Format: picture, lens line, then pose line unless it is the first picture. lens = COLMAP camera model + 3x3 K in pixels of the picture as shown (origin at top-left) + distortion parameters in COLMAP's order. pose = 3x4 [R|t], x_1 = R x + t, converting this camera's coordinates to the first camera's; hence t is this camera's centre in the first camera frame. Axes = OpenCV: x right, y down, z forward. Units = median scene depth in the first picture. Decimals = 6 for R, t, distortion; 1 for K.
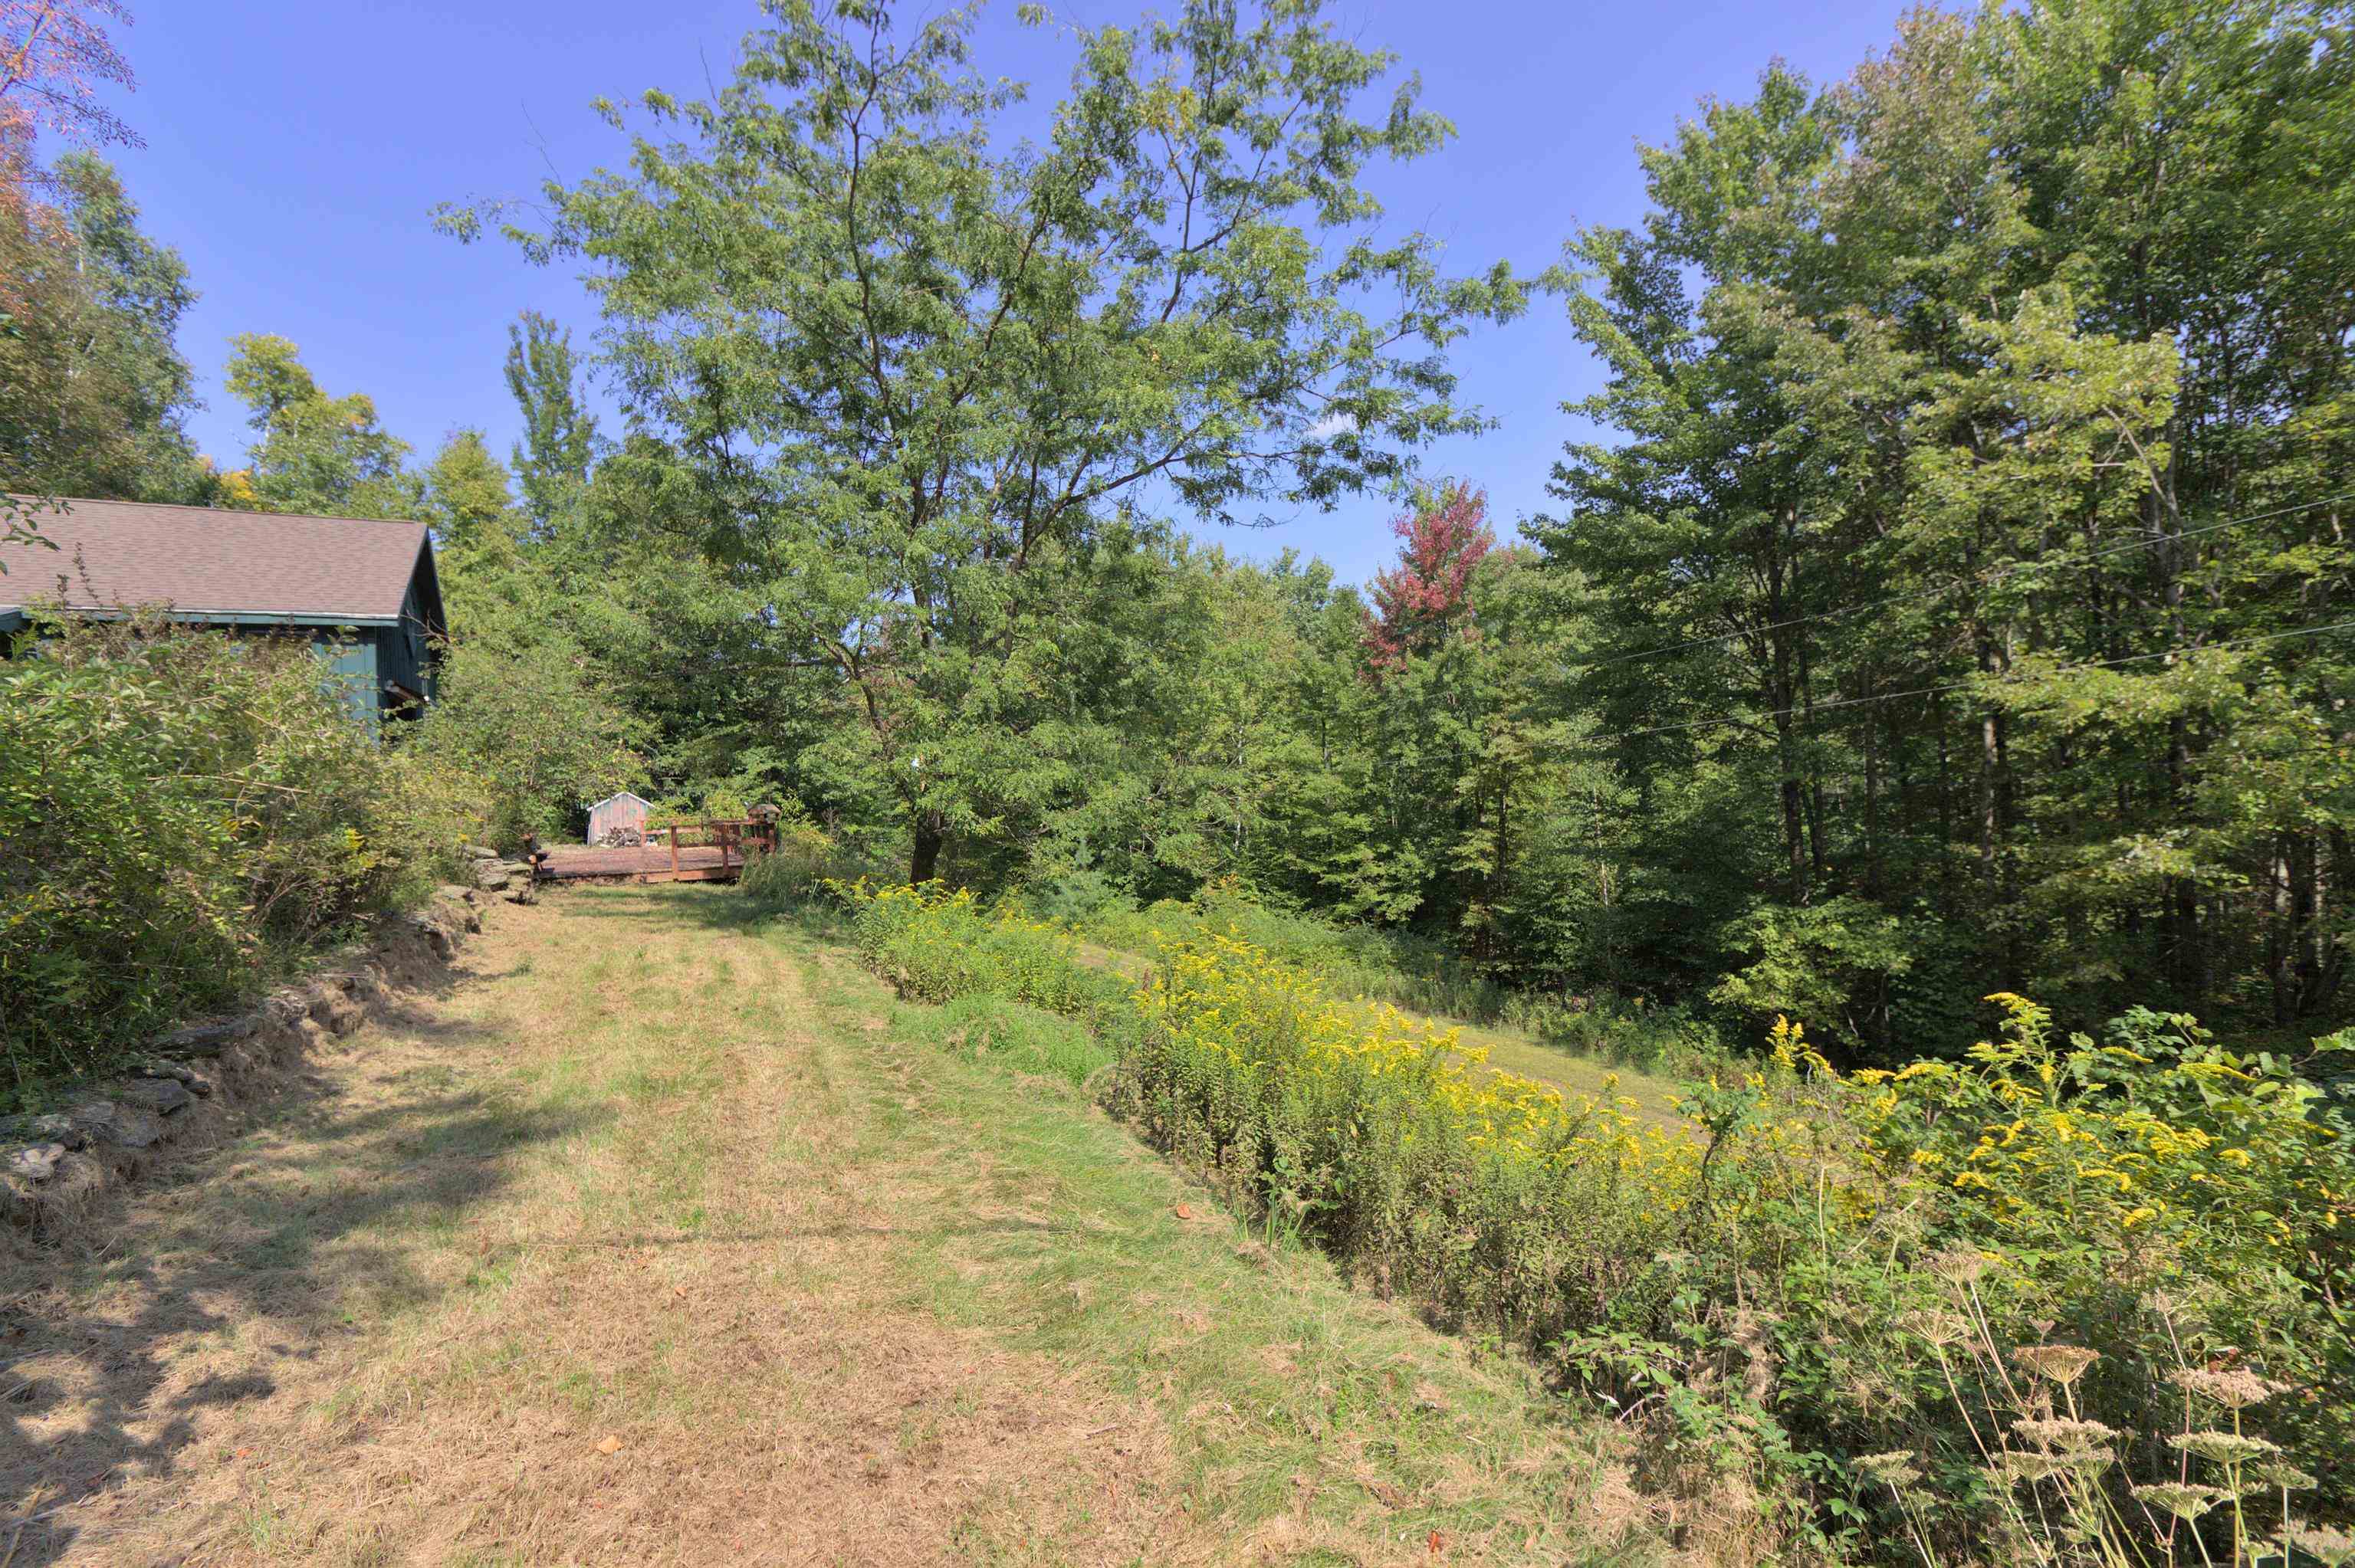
lens RADIAL K [[1103.2, 0, 1177.5], [0, 1103.2, 784.0], [0, 0, 1]] dist [-0.000329, 0.000322]
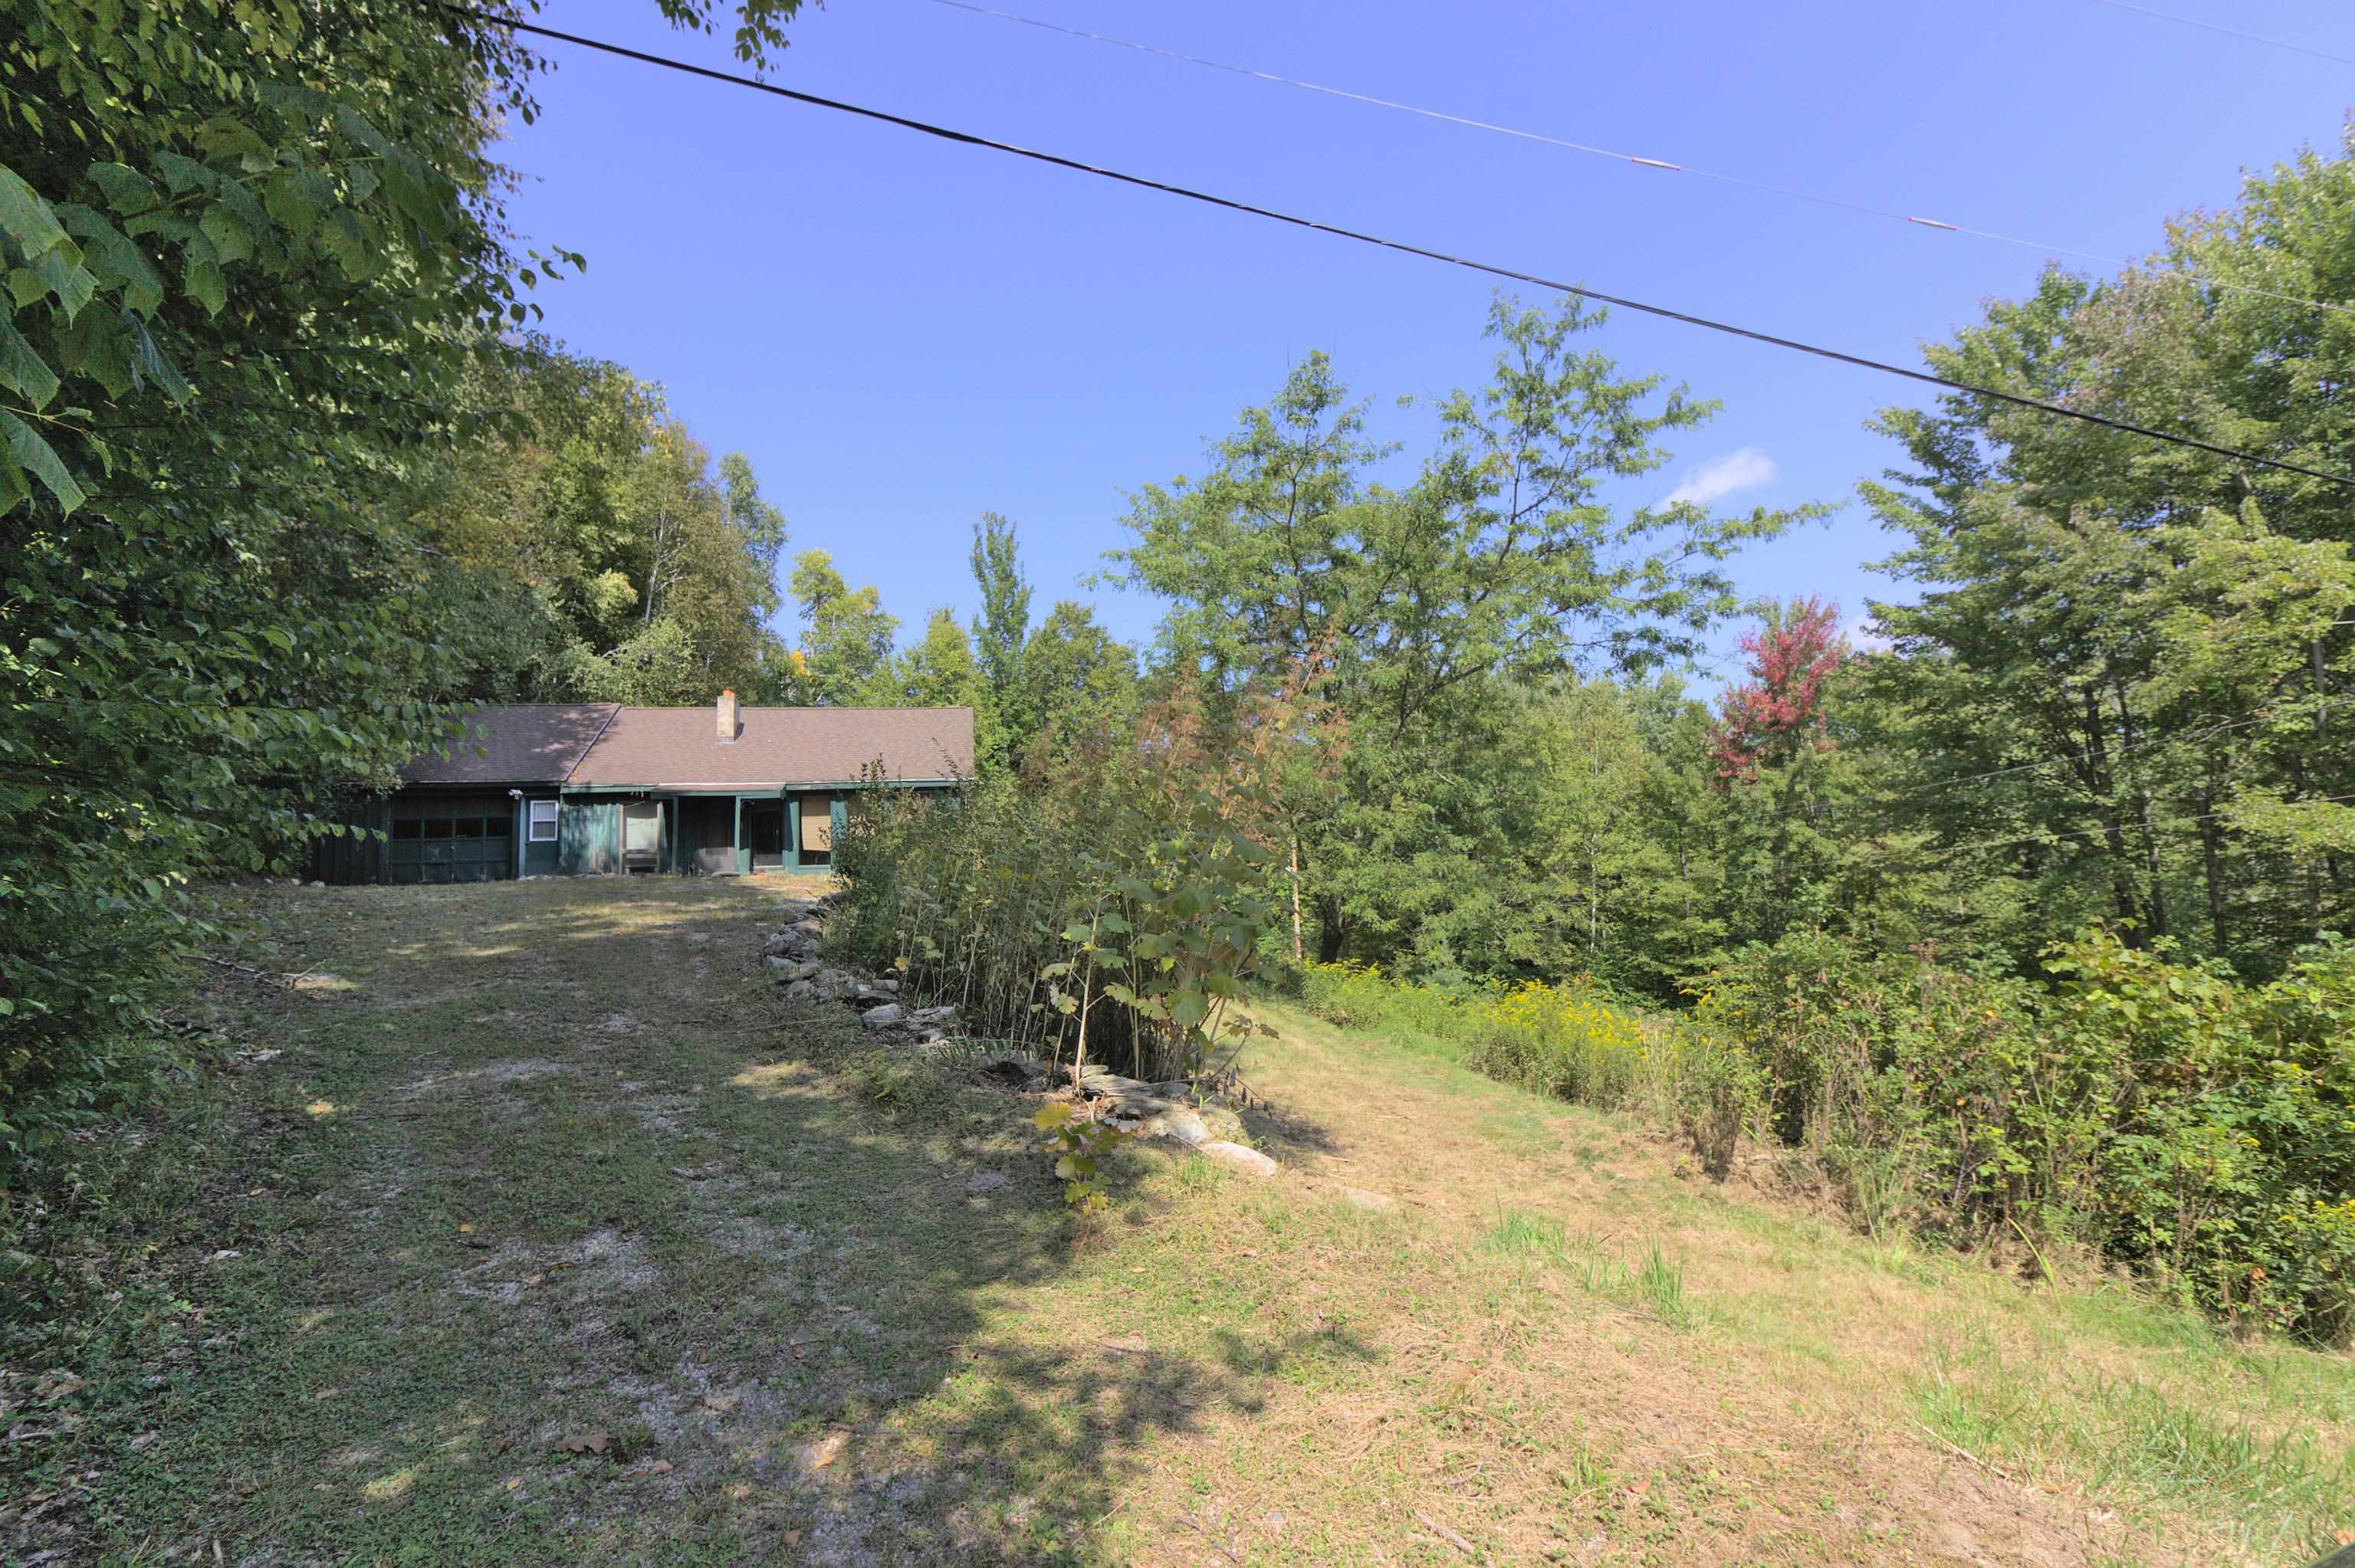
lens RADIAL K [[1122.2, 0, 1196.8], [0, 1122.2, 774.6], [0, 0, 1]] dist [-0.000139, 0.014165]
pose [[0.956136, -0.027964, -0.291586, 0.011037], [-0.000611, 0.995240, -0.097450, -0.005436], [0.292923, 0.093353, 0.951568, -0.180441]]
